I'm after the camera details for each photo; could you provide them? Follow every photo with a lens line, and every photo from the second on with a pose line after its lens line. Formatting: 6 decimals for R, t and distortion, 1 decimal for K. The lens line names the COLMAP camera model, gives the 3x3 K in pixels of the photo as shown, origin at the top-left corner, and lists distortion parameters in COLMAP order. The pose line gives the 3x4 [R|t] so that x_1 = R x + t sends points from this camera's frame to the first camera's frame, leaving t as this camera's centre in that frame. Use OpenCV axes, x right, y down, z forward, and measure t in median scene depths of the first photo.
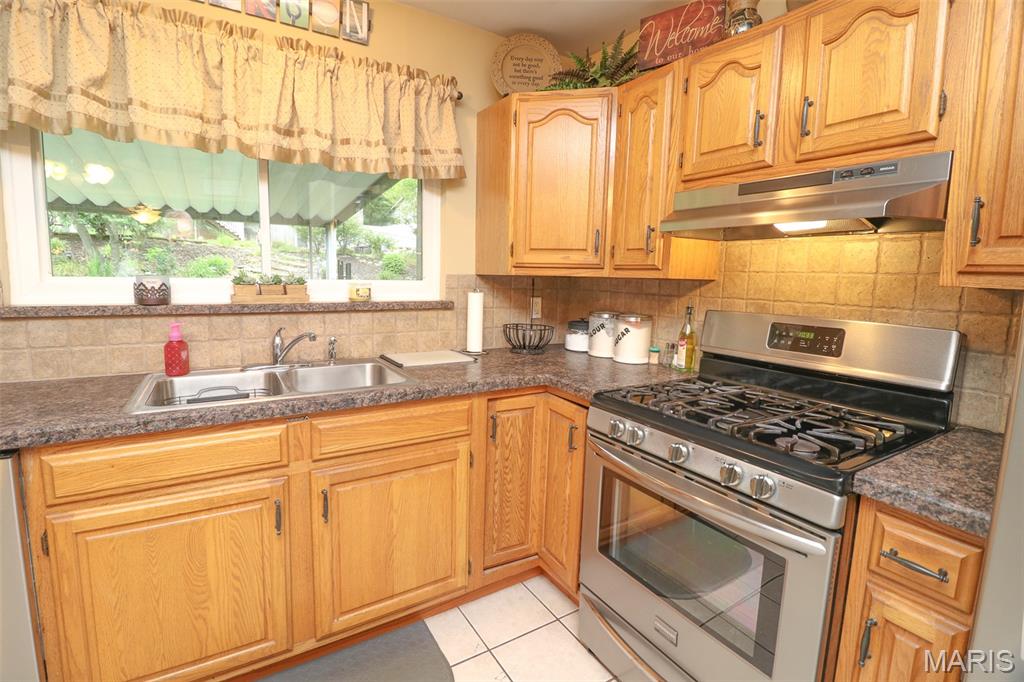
lens RADIAL K [[480.6, 0, 507.3], [0, 480.6, 335.2], [0, 0, 1]] dist [-0.023428, -0.000773]
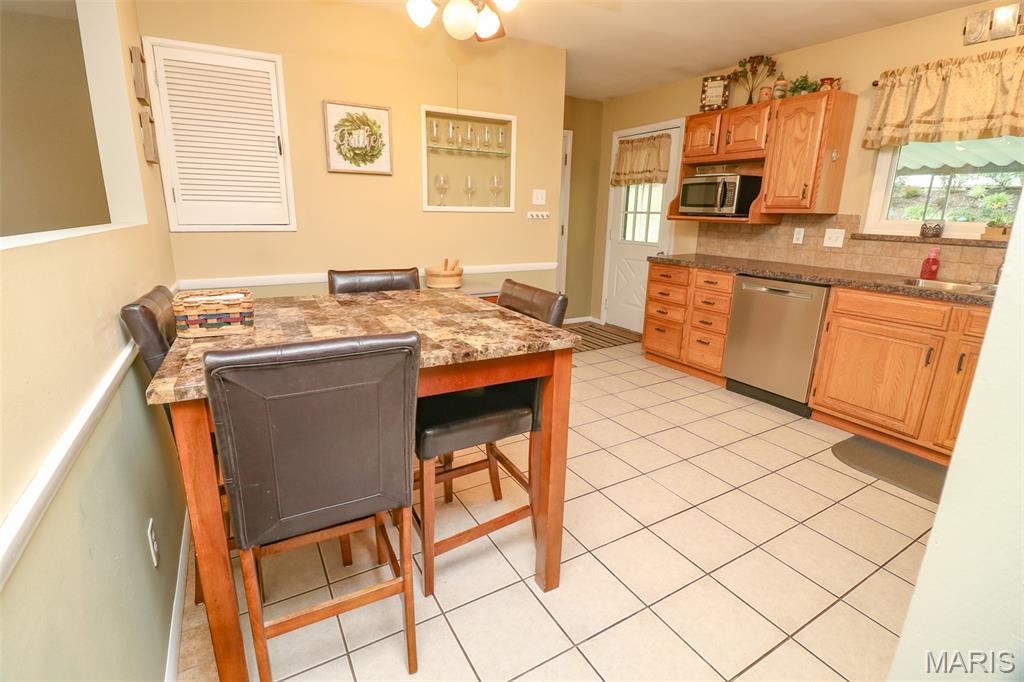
lens RADIAL K [[480.6, 0, 507.3], [0, 480.6, 335.2], [0, 0, 1]] dist [-0.023428, -0.000773]
pose [[-0.015221, 0.225585, -0.974104, 1.122658], [-0.141327, 0.963951, 0.225443, 0.121419], [0.989846, 0.141099, 0.017209, -0.538993]]
